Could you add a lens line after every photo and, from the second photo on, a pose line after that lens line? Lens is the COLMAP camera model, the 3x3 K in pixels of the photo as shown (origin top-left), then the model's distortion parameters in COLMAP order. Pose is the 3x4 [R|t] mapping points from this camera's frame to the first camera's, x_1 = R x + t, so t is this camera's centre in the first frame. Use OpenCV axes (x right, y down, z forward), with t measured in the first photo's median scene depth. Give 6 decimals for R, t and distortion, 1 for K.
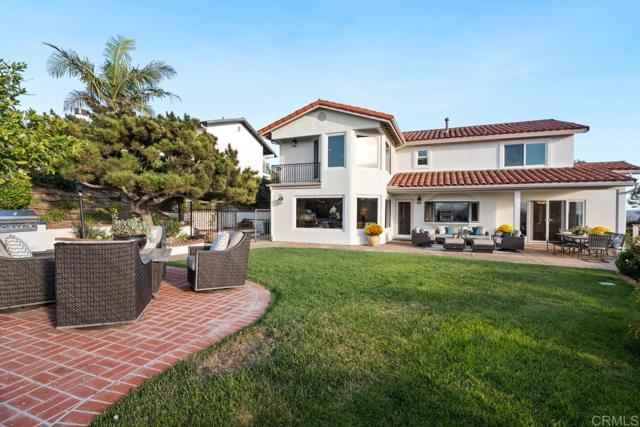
lens RADIAL K [[310.1, 0, 316.9], [0, 310.1, 211.5], [0, 0, 1]] dist [0.004218, 0.000545]
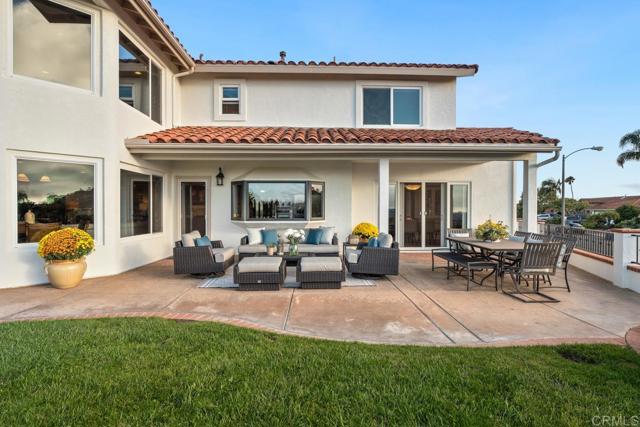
lens RADIAL K [[298.4, 0, 321.4], [0, 298.4, 212.1], [0, 0, 1]] dist [-0.000081, 0.000016]
pose [[0.923419, -0.011693, 0.383615, 0.320901], [0.008871, 0.999919, 0.009126, 0.017311], [-0.383691, -0.005024, 0.923448, 0.522451]]
